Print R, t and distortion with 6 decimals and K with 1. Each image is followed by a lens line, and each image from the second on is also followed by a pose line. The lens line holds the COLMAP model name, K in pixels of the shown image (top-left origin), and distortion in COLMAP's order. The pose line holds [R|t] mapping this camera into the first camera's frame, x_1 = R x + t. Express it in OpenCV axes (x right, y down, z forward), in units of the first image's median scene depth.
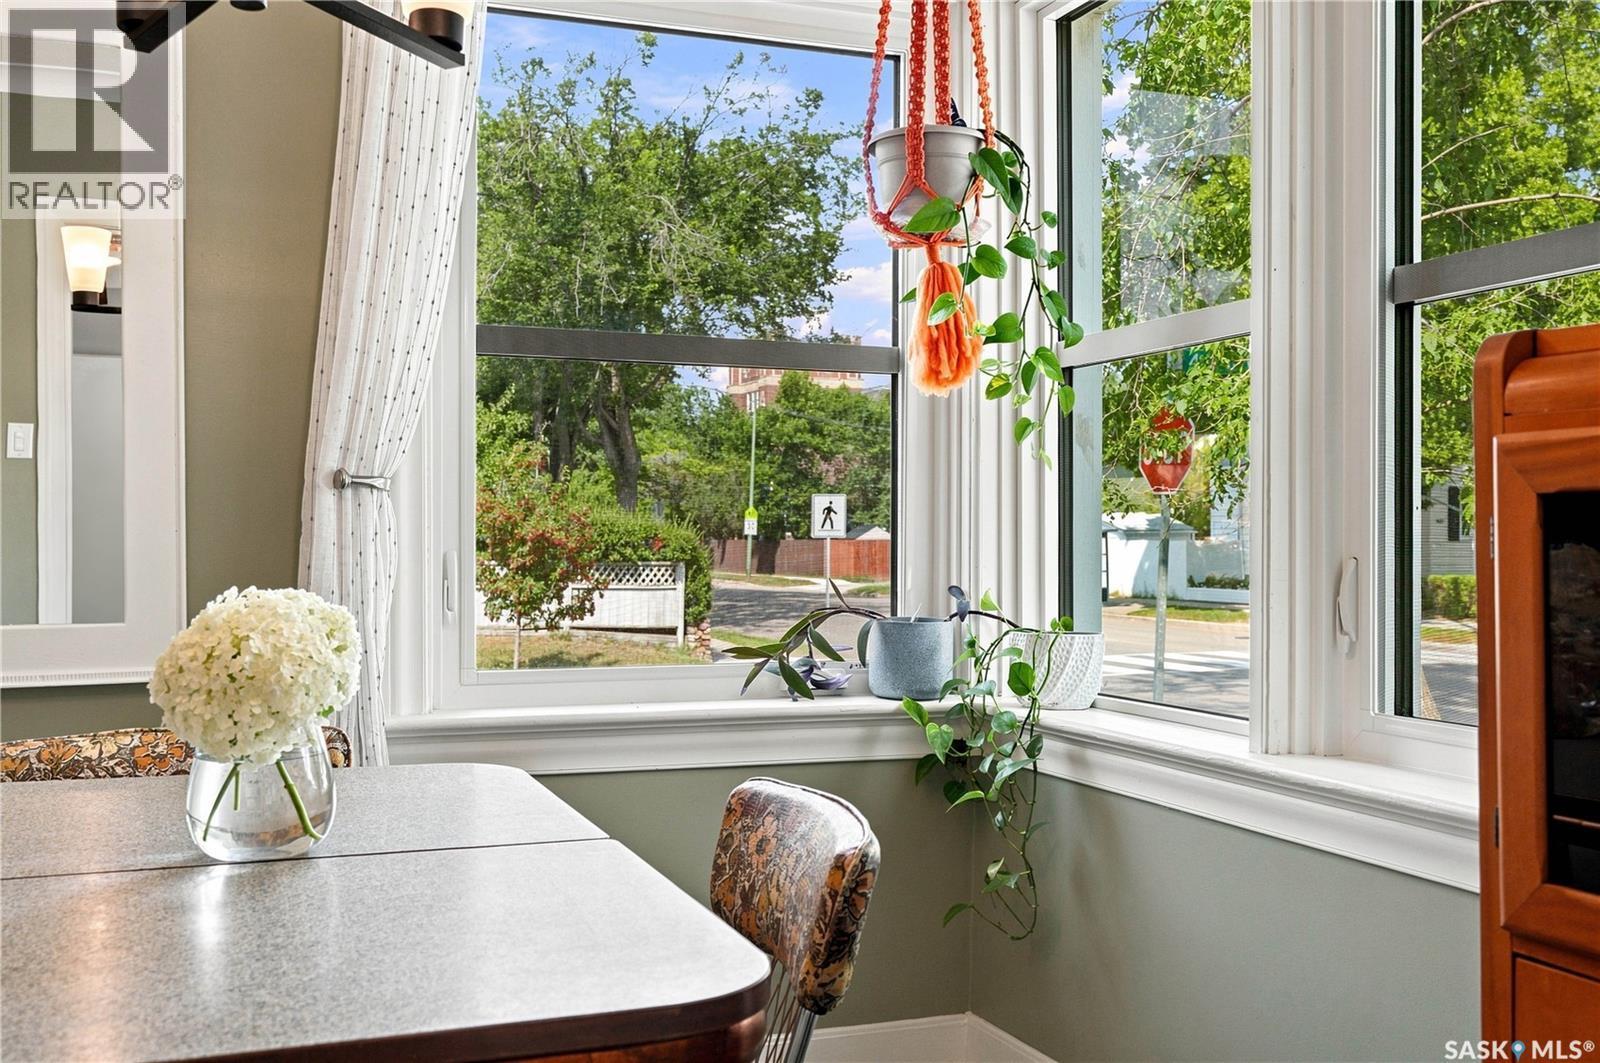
lens RADIAL K [[1591.9, 0, 803.5], [0, 1591.9, 557.3], [0, 0, 1]] dist [-0.002984, -0.004879]
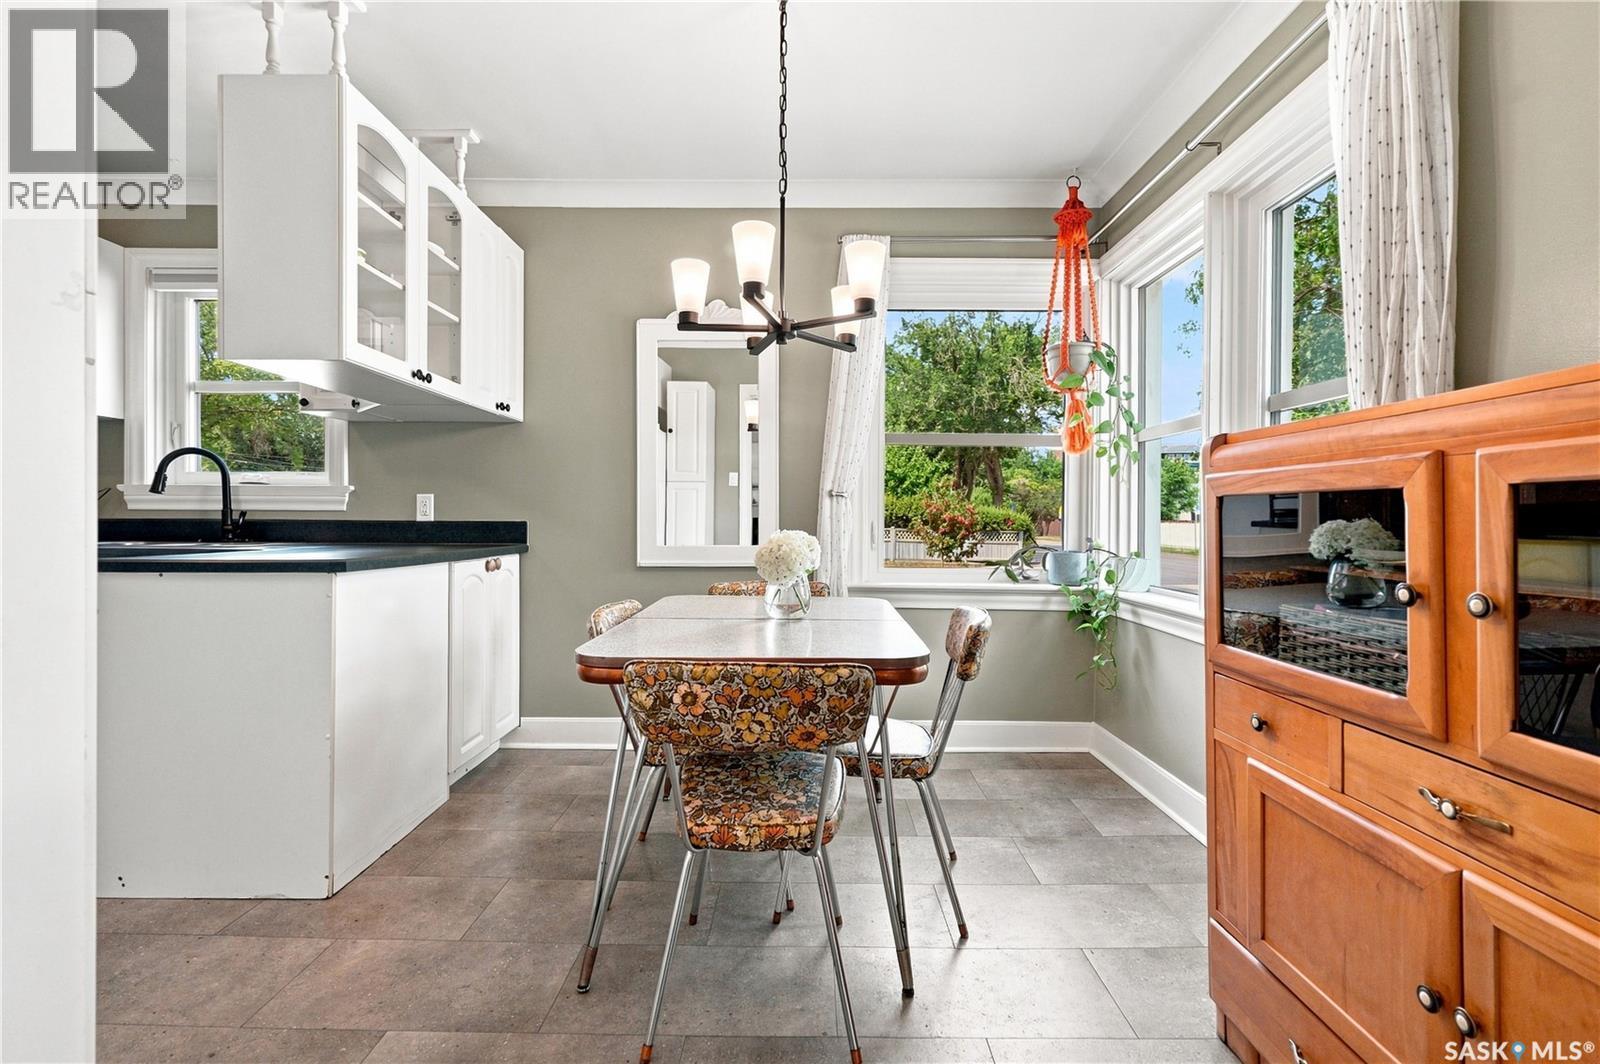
lens RADIAL K [[740.4, 0, 803.7], [0, 740.4, 524.9], [0, 0, 1]] dist [-0.002843, -0.000362]
pose [[0.931643, 0.007685, -0.363293, 0.102885], [-0.009568, 0.999949, -0.003384, 0.007358], [0.363248, 0.006628, 0.931669, -0.157602]]
